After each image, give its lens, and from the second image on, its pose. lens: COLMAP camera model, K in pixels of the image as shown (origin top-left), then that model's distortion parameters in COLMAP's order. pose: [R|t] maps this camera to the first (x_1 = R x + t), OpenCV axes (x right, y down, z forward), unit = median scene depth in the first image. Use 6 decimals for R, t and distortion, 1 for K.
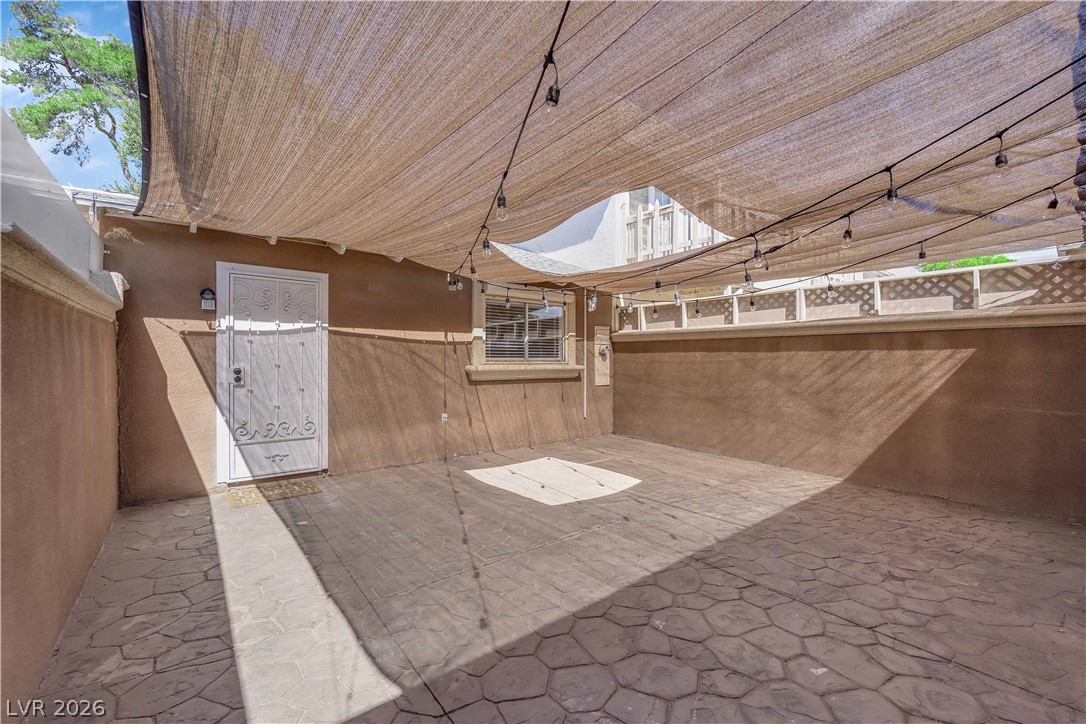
lens RADIAL K [[439.6, 0, 537.7], [0, 439.6, 360.3], [0, 0, 1]] dist [-0.007280, -0.000257]
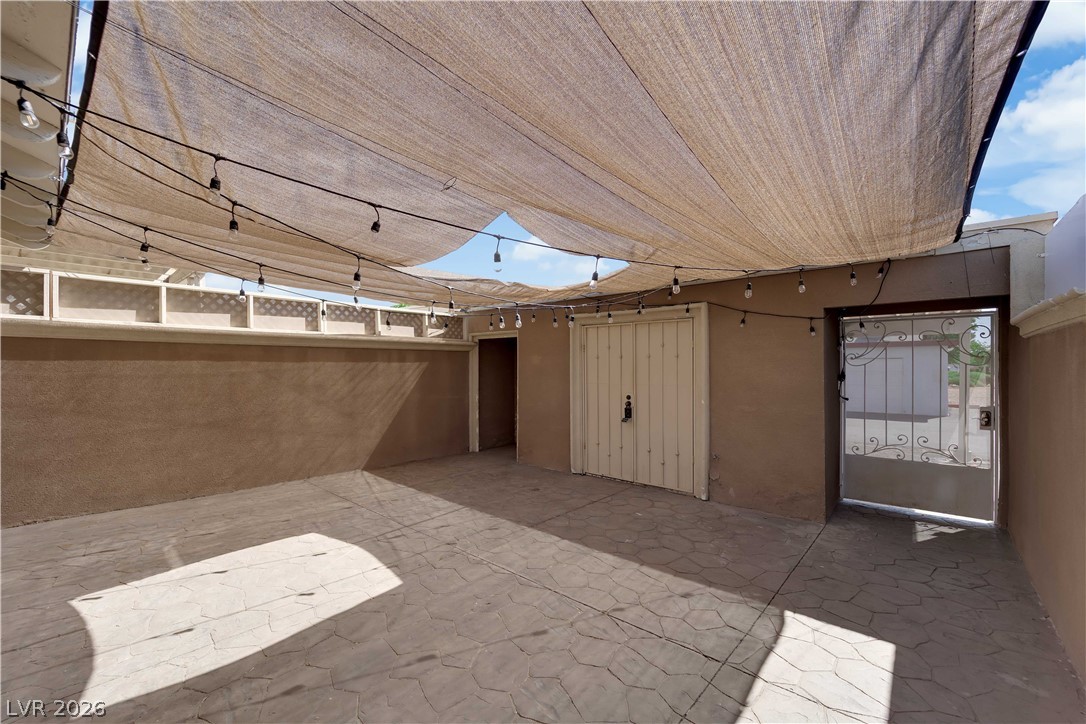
lens RADIAL K [[439.6, 0, 539.1], [0, 439.6, 363.5], [0, 0, 1]] dist [-0.007280, -0.000257]
pose [[-0.165499, -0.002495, 0.986207, -0.641010], [-0.000392, 0.999997, 0.002464, -0.024465], [-0.986210, 0.000021, -0.165499, 0.818858]]
